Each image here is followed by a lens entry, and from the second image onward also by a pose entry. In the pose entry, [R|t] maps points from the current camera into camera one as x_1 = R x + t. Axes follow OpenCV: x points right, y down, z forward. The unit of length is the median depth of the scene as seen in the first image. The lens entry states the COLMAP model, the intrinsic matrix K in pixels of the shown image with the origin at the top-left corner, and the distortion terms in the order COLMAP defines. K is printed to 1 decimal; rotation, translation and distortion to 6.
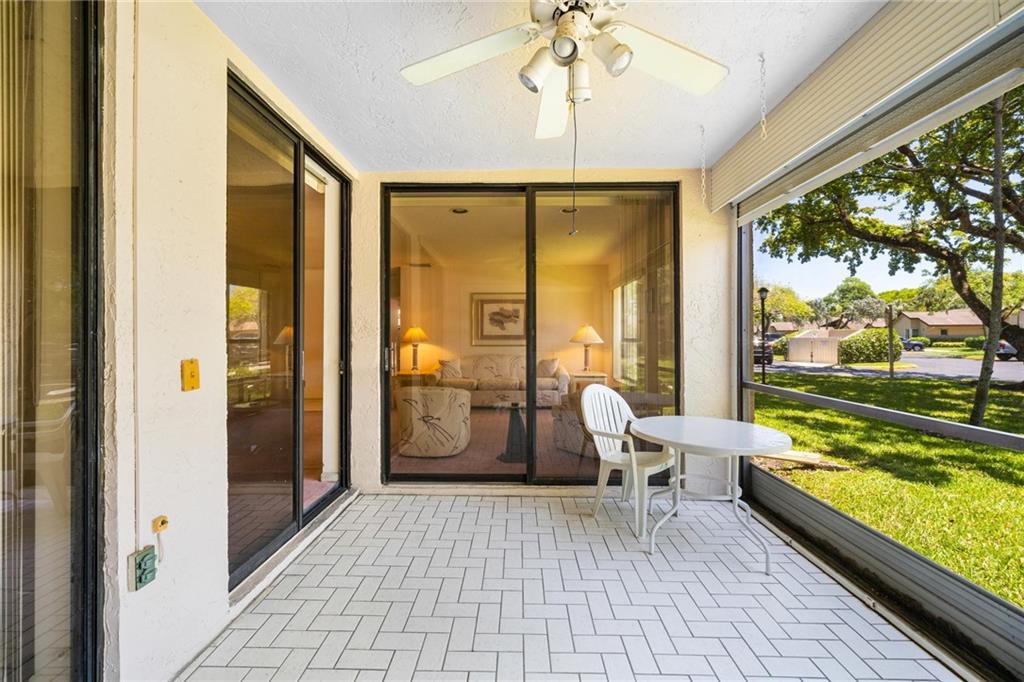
lens RADIAL K [[432.3, 0, 514.3], [0, 432.3, 337.7], [0, 0, 1]] dist [-0.001508, -0.000284]
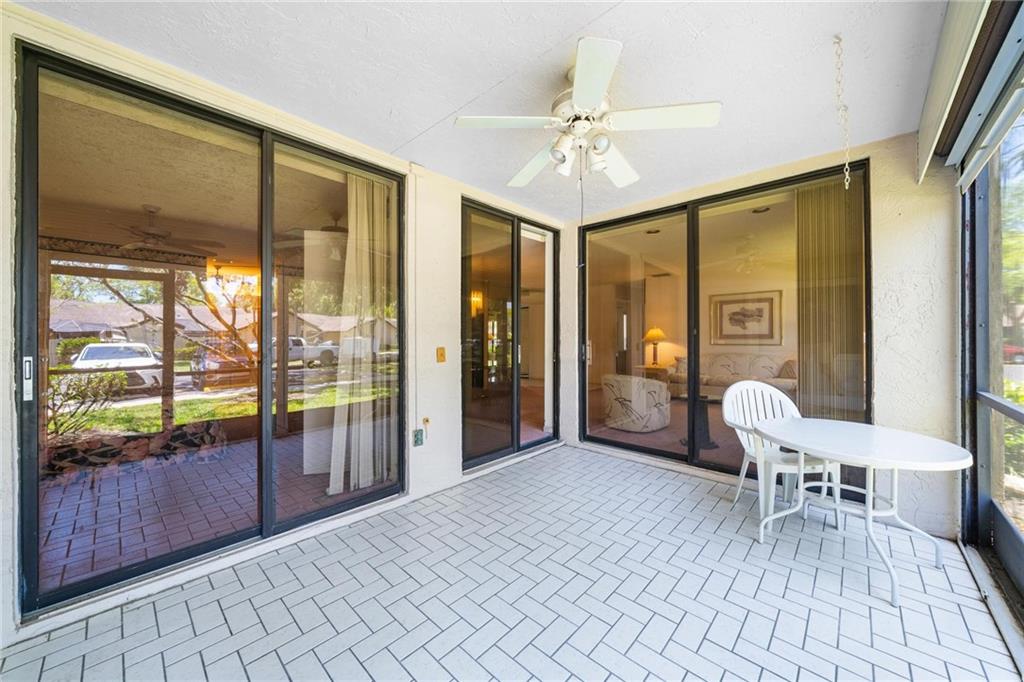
lens RADIAL K [[388.0, 0, 516.5], [0, 388.0, 339.0], [0, 0, 1]] dist [-0.001398, -0.000083]
pose [[0.733657, -0.000795, -0.679520, 0.399380], [0.002602, 0.999995, 0.001640, 0.003682], [0.679515, -0.002971, 0.733656, -0.064932]]
